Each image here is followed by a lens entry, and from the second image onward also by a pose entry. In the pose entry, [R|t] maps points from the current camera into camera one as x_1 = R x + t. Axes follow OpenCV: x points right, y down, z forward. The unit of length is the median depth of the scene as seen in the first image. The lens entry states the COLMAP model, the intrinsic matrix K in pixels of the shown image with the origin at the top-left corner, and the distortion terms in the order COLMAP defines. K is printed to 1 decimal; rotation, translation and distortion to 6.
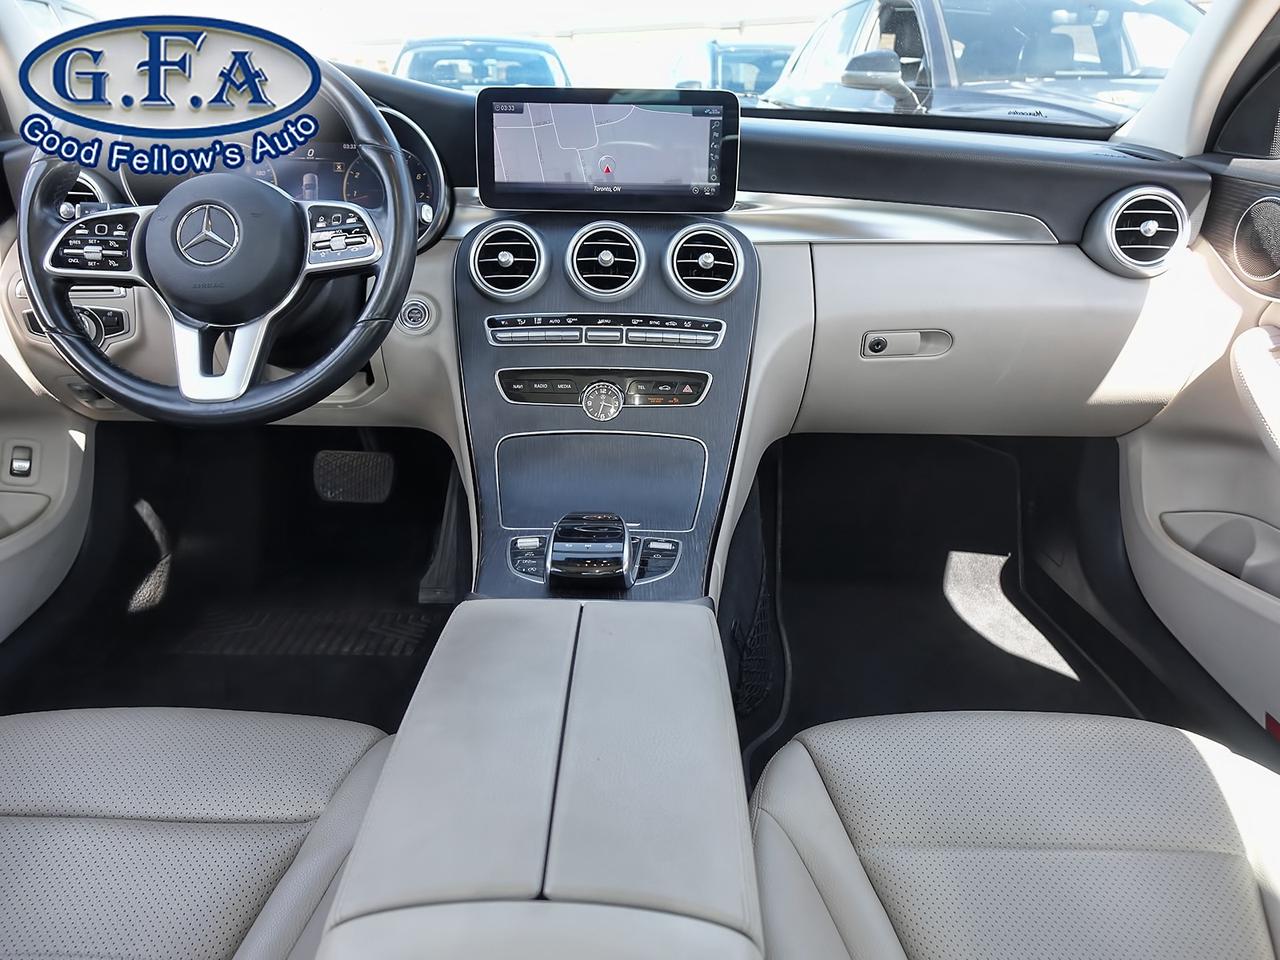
lens RADIAL K [[954.8, 0, 640.0], [0, 954.8, 480.0], [0, 0, 1]] dist [0.001732, -0.039141]
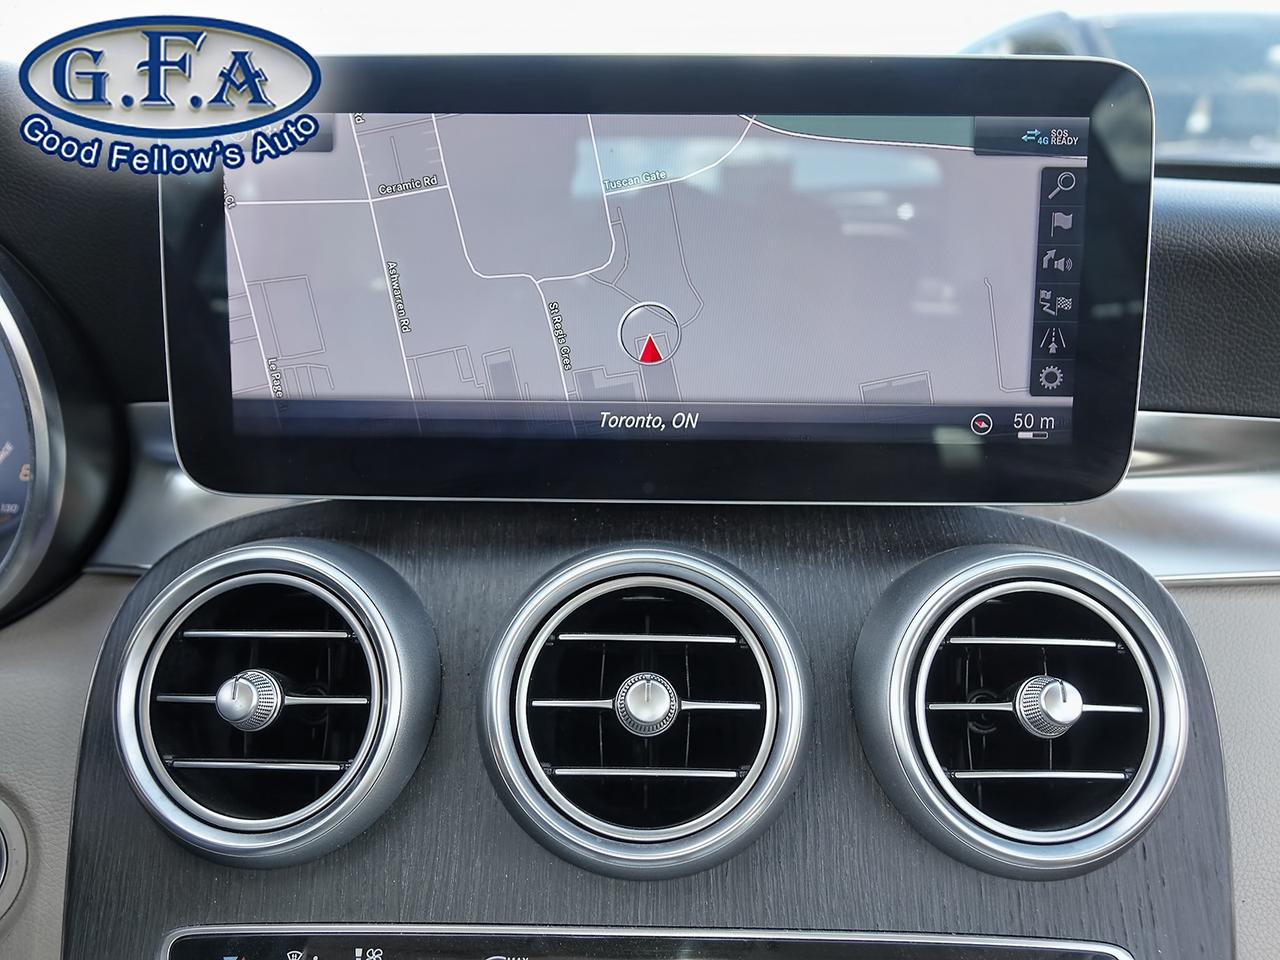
lens RADIAL K [[1187.0, 0, 640.0], [0, 1187.0, 480.0], [0, 0, 1]] dist [-0.022577, -0.007658]
pose [[0.999794, -0.005184, -0.019636, -0.030744], [0.002411, 0.990327, -0.138729, -0.244668], [0.020165, 0.138653, 0.990136, 0.680235]]
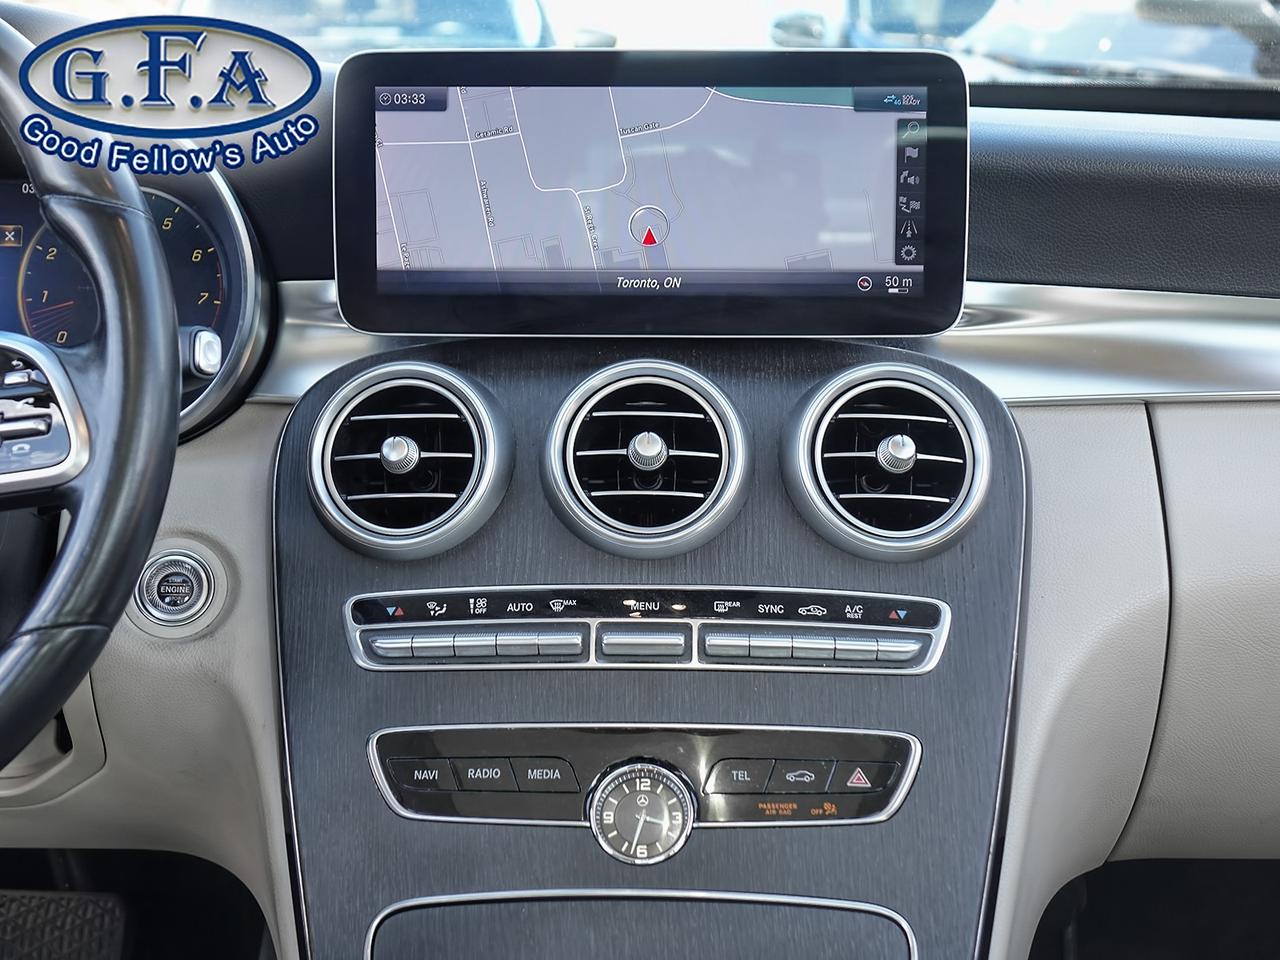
lens RADIAL K [[2021.2, 0, 640.0], [0, 2021.2, 480.0], [0, 0, 1]] dist [-0.022274, -0.184788]
pose [[0.999672, -0.009817, -0.023666, -0.018612], [0.005725, 0.985917, -0.167135, -0.076660], [0.024973, 0.166945, 0.985650, 0.159082]]
